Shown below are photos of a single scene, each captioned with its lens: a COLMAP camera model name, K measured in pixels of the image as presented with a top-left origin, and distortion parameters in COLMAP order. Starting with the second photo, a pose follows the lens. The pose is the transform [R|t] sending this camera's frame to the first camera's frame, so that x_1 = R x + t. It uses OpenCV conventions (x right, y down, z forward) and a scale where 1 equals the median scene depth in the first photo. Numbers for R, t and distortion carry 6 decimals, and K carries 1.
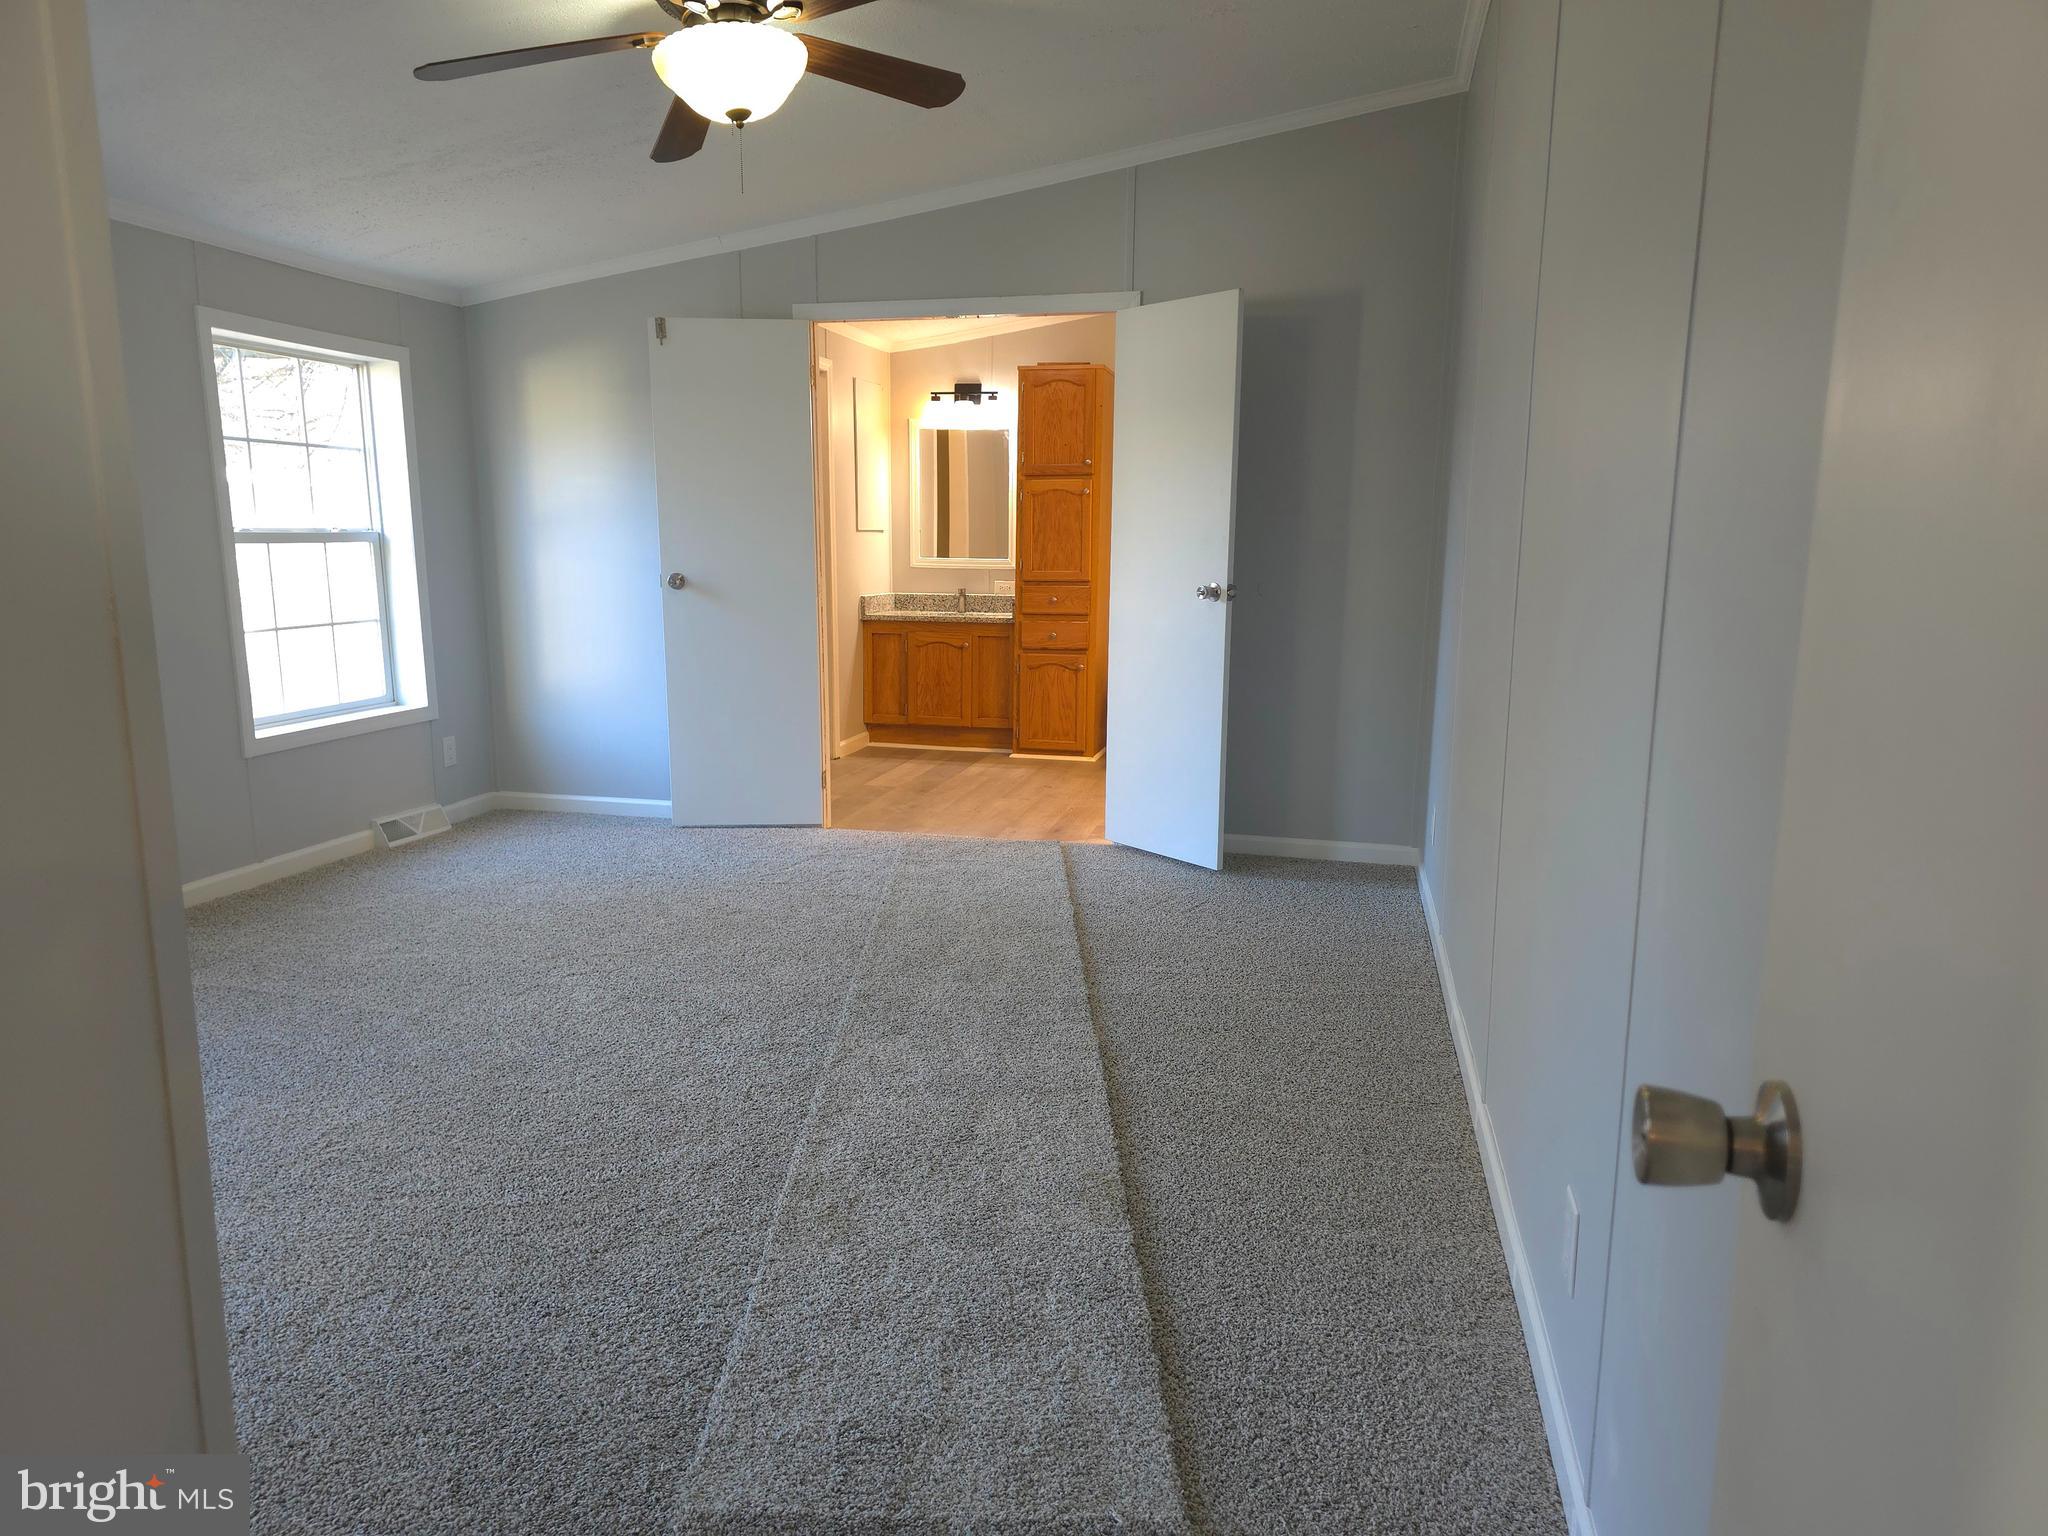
lens RADIAL K [[1361.4, 0, 1024.0], [0, 1361.4, 773.9], [0, 0, 1]] dist [0.045255, -0.025416]
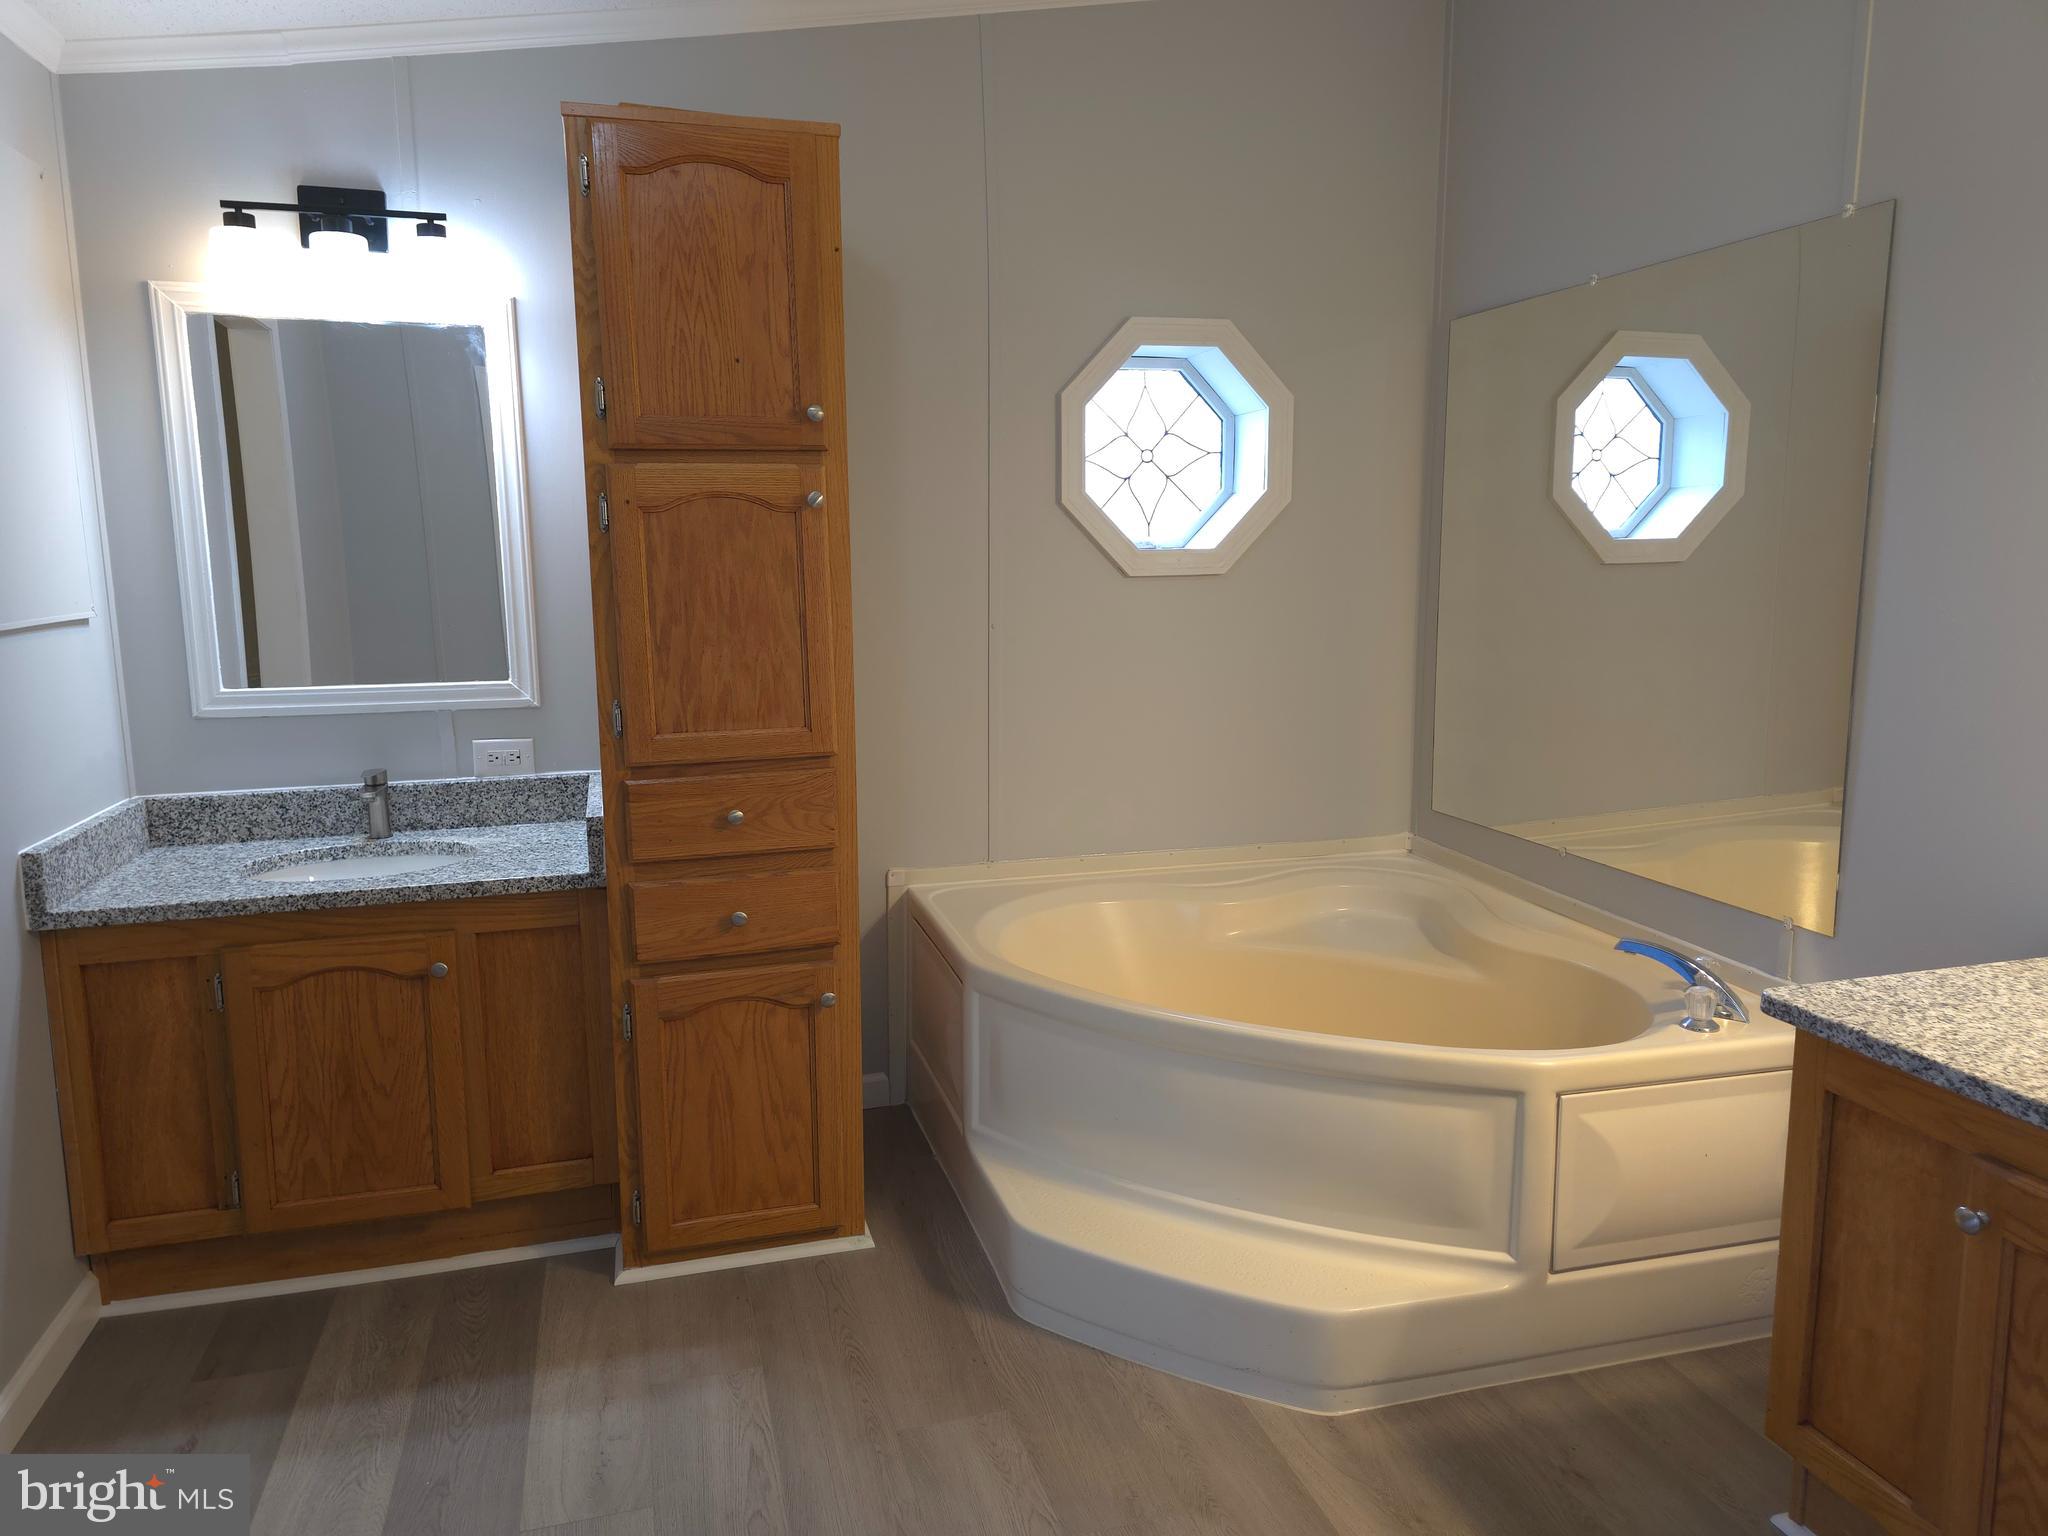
lens RADIAL K [[1361.4, 0, 1011.4], [0, 1361.4, 740.5], [0, 0, 1]] dist [0.045255, -0.025416]
pose [[0.870931, -0.085843, 0.483848, -0.077131], [0.098519, 0.995135, -0.000782, -0.133928], [-0.481427, 0.048349, 0.875151, 0.642990]]
